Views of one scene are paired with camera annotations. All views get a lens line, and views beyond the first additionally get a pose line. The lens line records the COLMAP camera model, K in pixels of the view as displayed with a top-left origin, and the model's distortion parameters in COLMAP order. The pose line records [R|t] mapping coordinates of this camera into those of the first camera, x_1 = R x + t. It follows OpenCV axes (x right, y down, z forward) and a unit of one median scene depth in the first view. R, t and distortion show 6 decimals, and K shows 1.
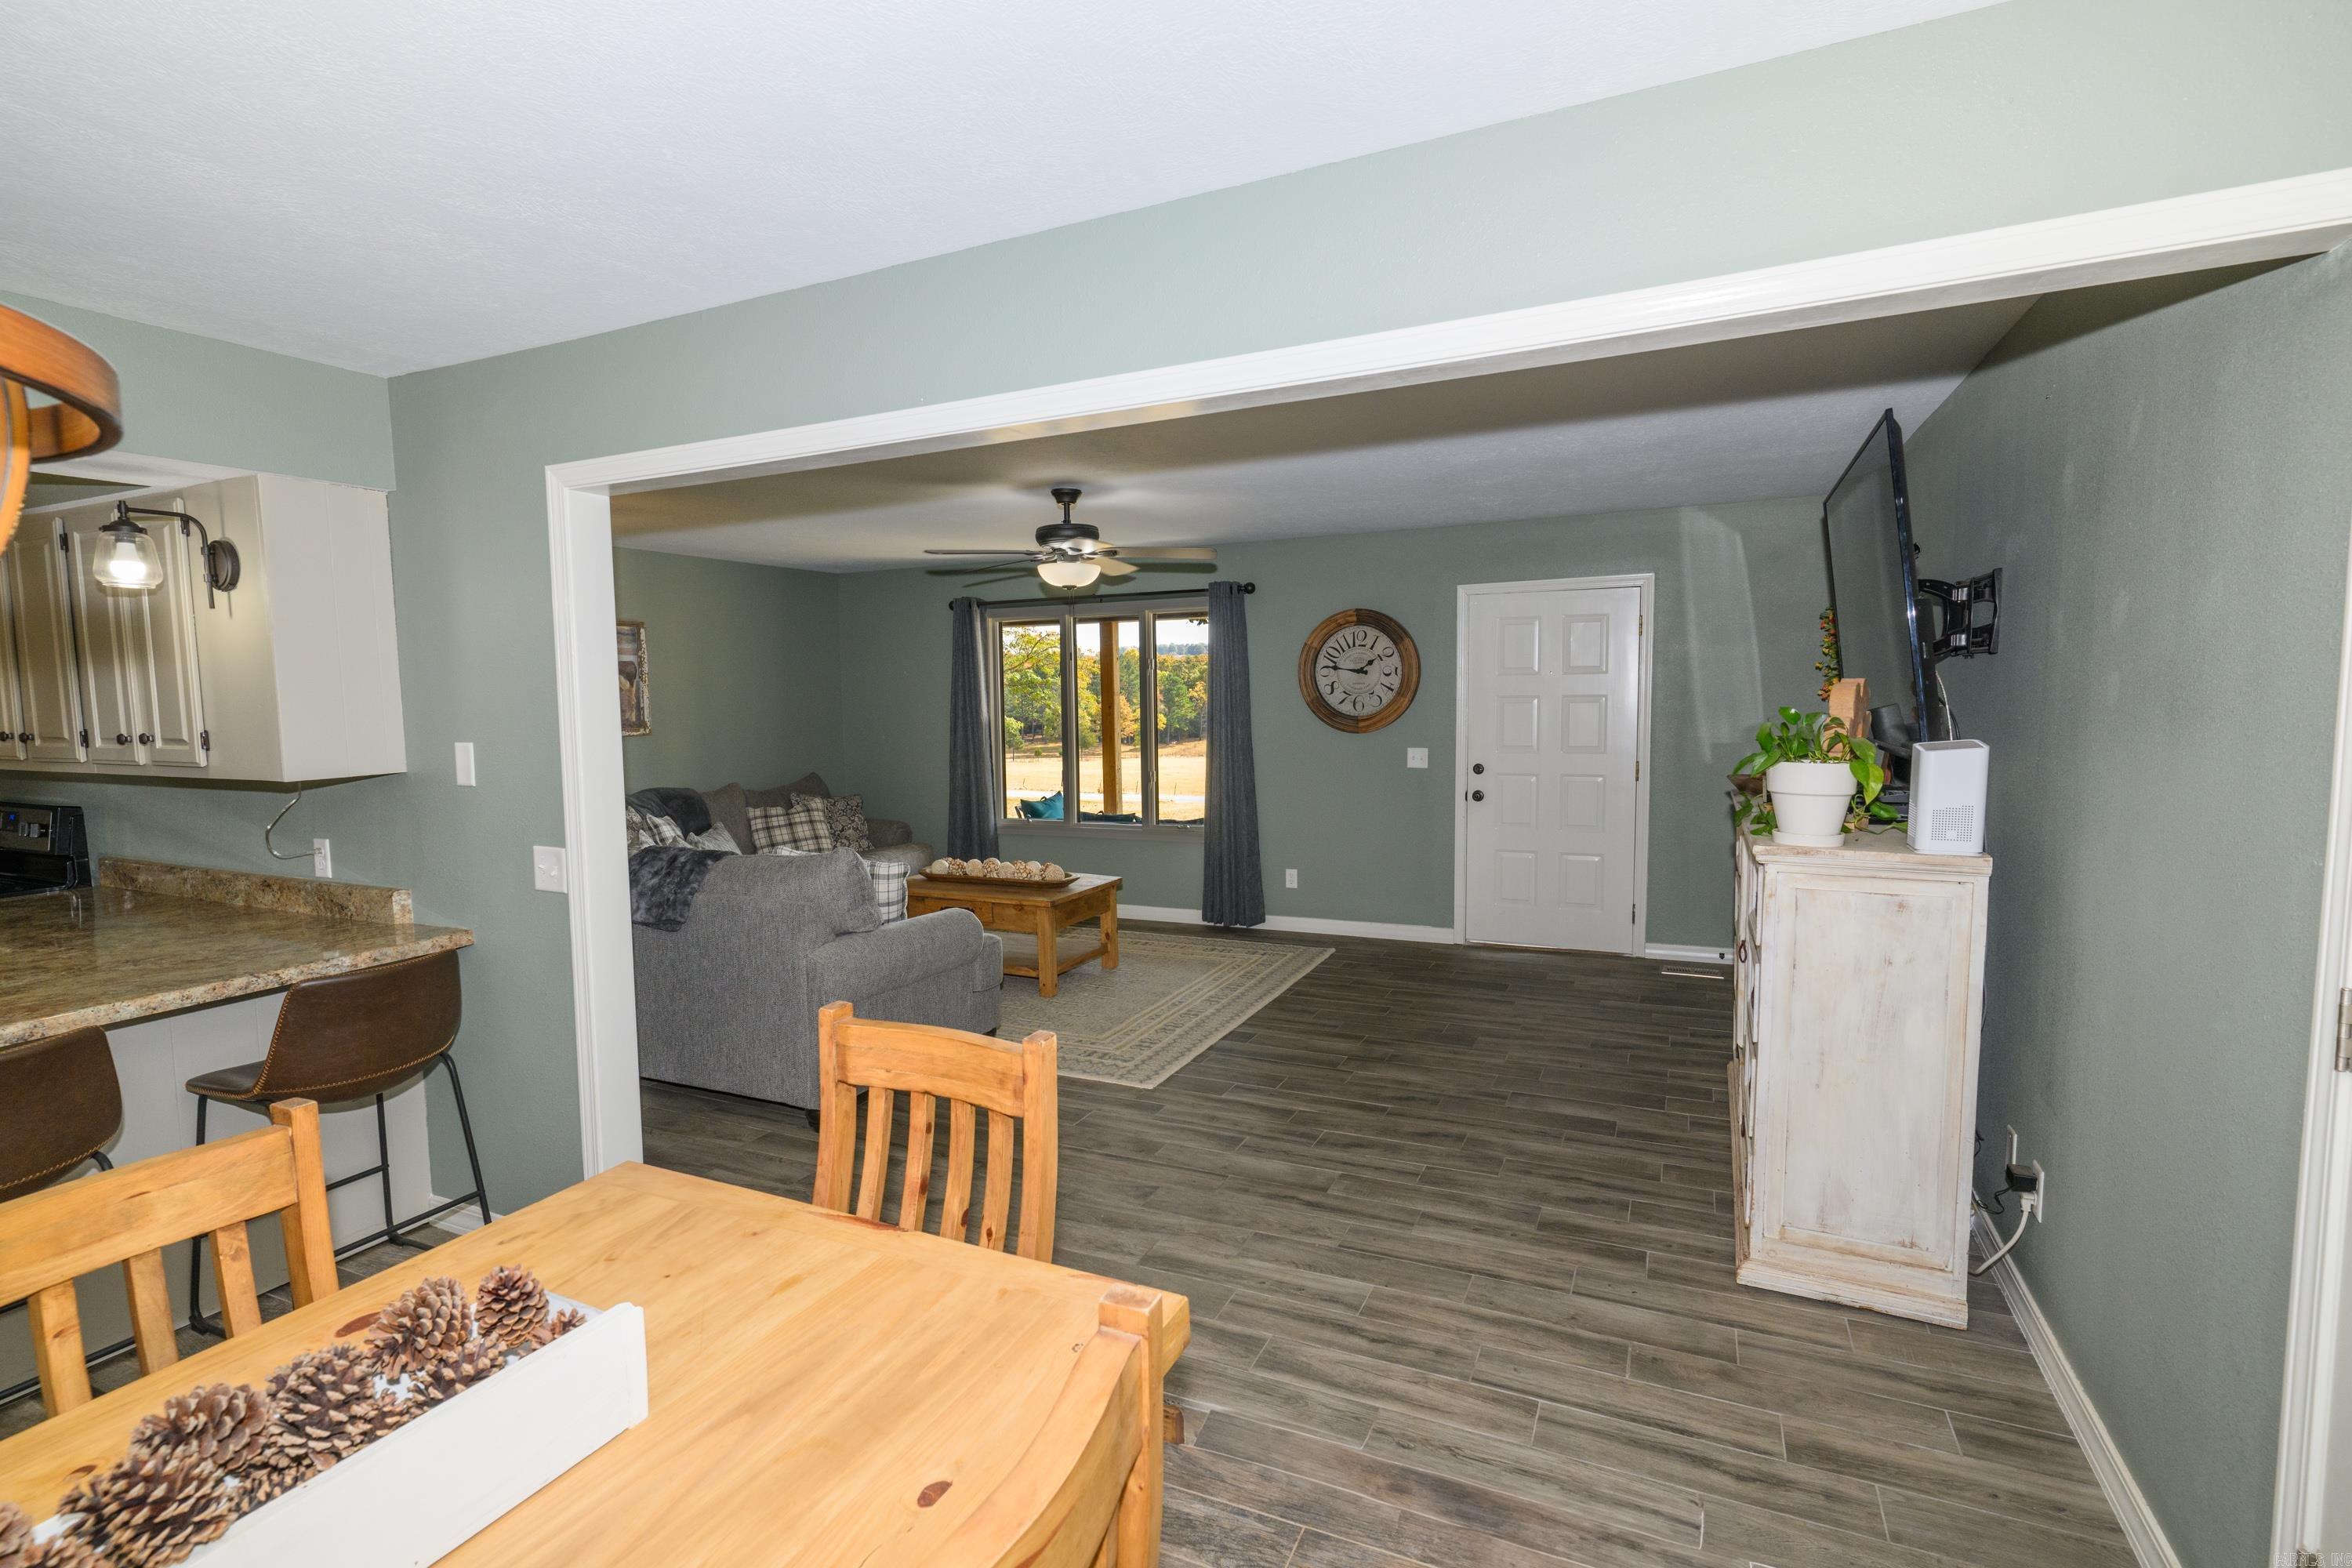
lens RADIAL K [[1111.7, 0, 1159.1], [0, 1111.7, 780.1], [0, 0, 1]] dist [-0.003887, 0.002444]
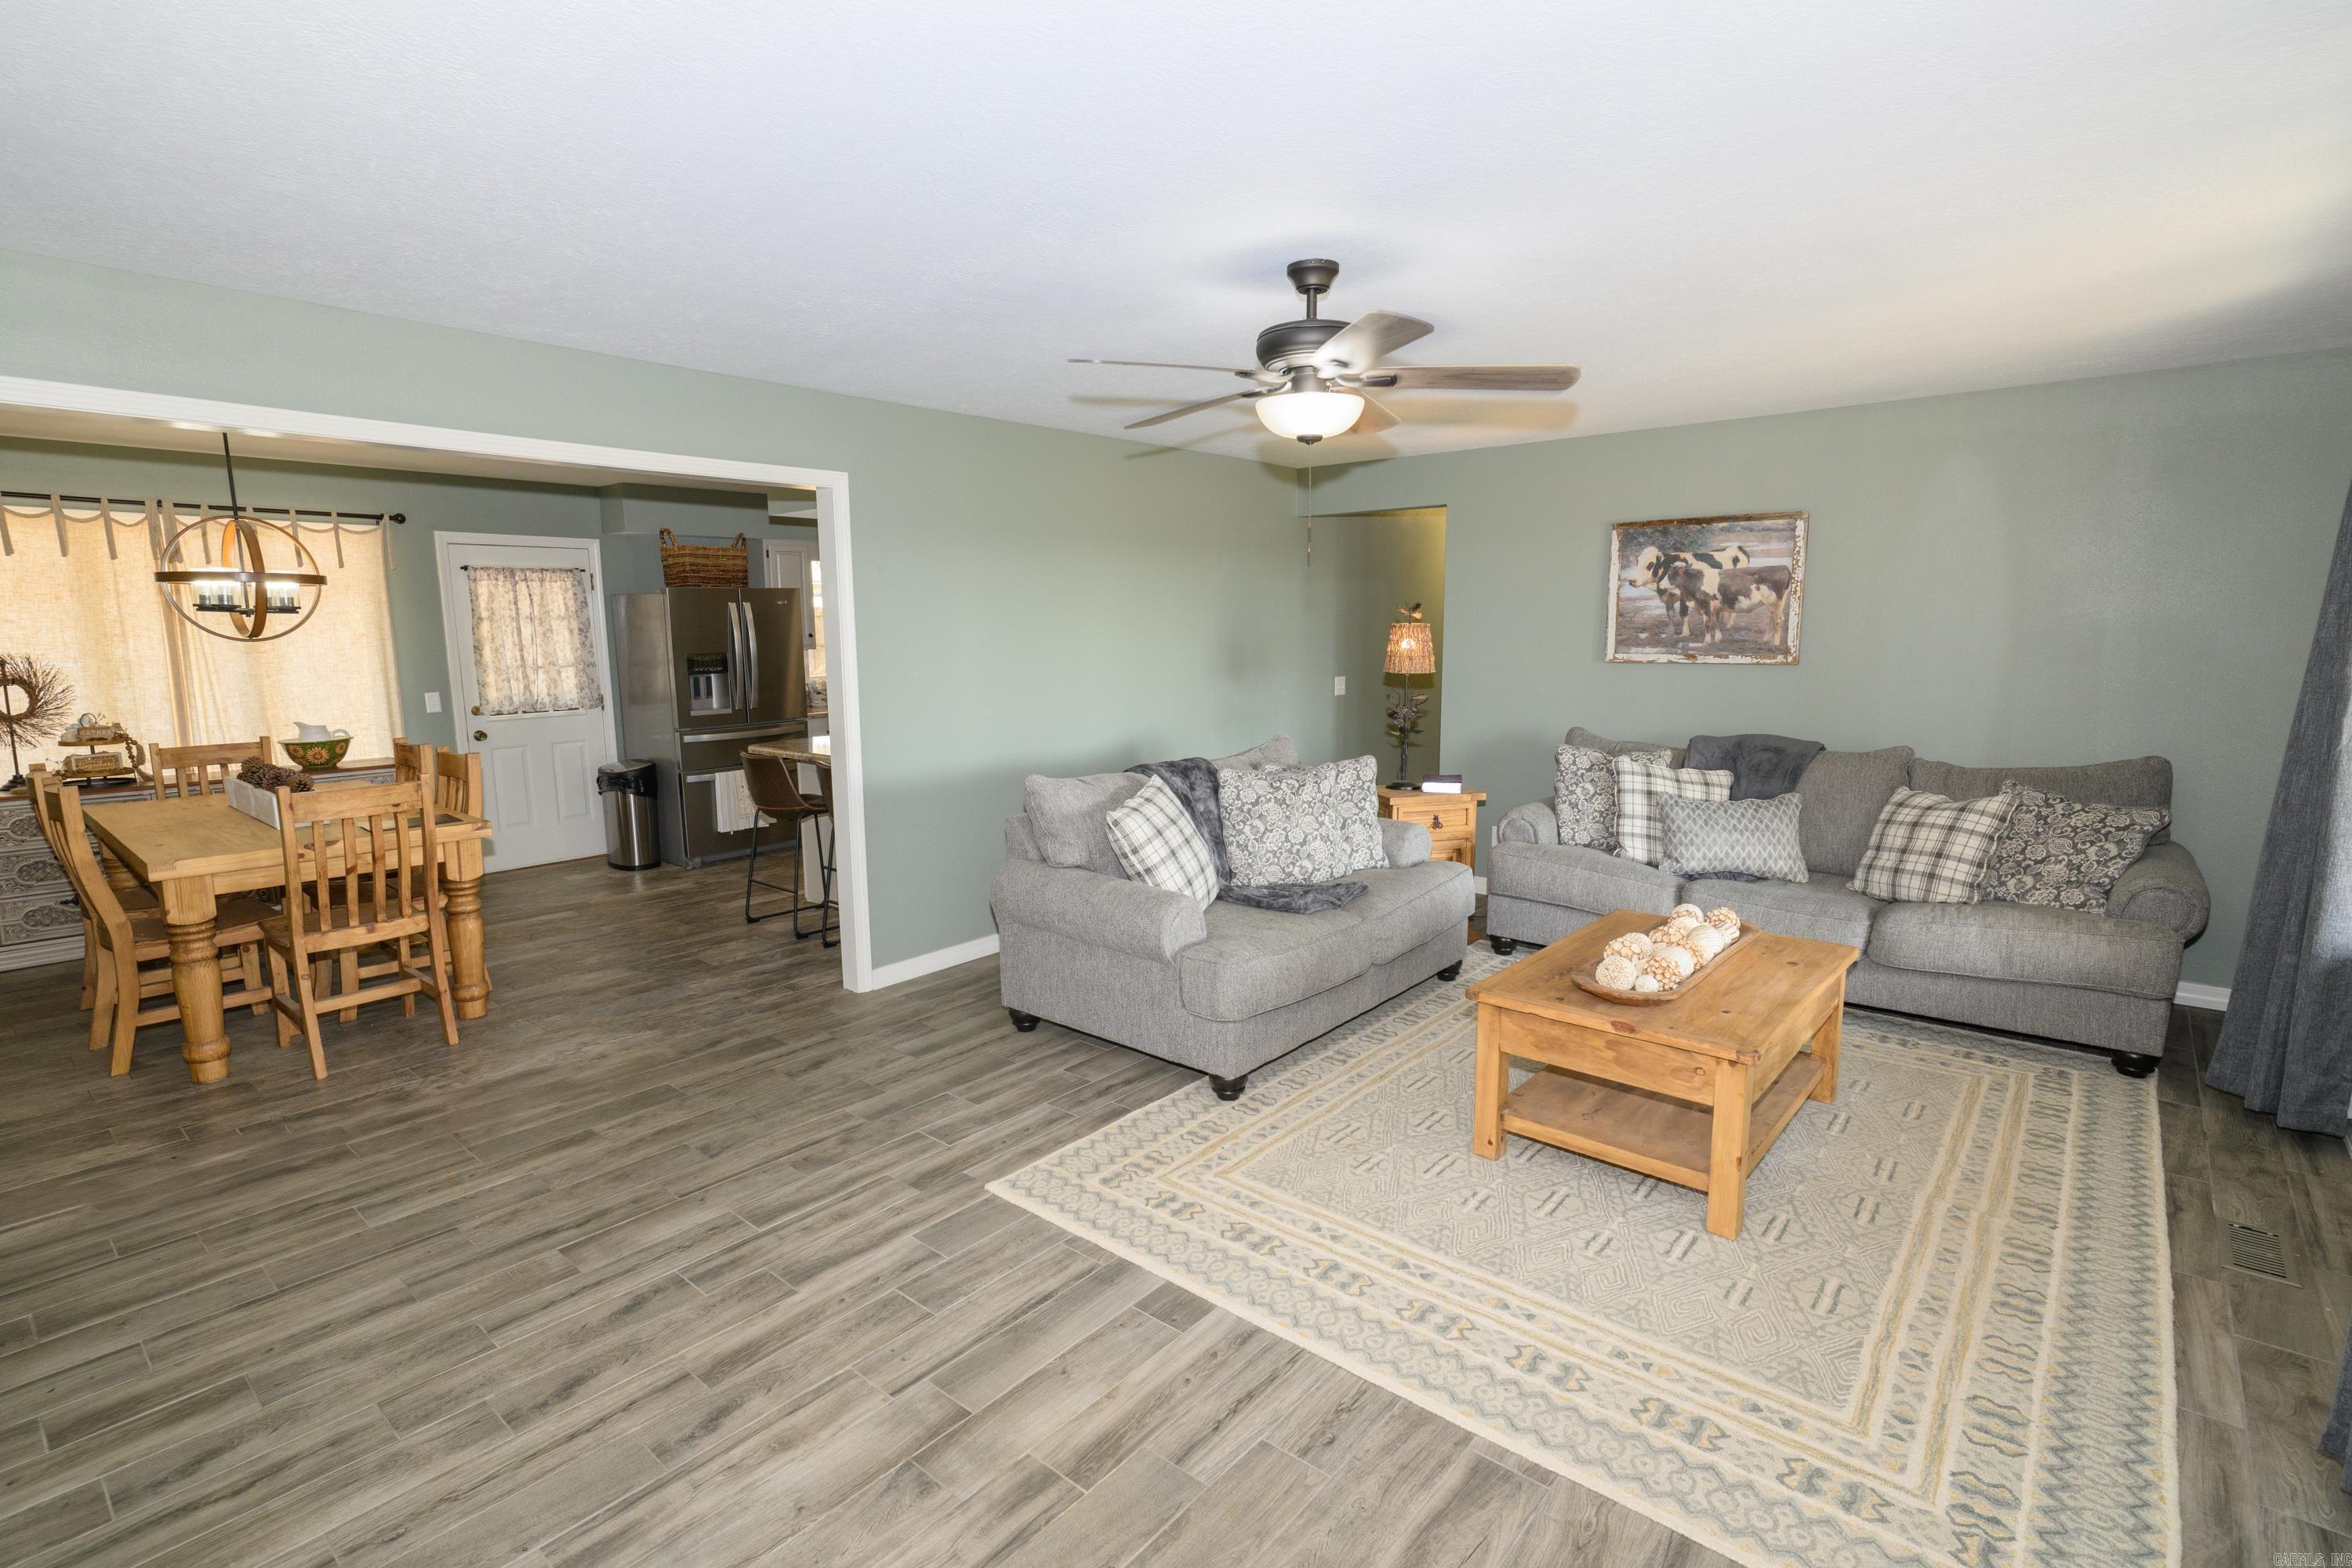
lens RADIAL K [[1111.7, 0, 1175.8], [0, 1111.7, 791.3], [0, 0, 1]] dist [-0.003887, 0.002444]
pose [[-0.254488, 0.164377, -0.953004, 0.474990], [-0.064383, 0.980383, 0.186292, -0.088437], [0.964931, 0.108766, -0.238912, 1.002082]]
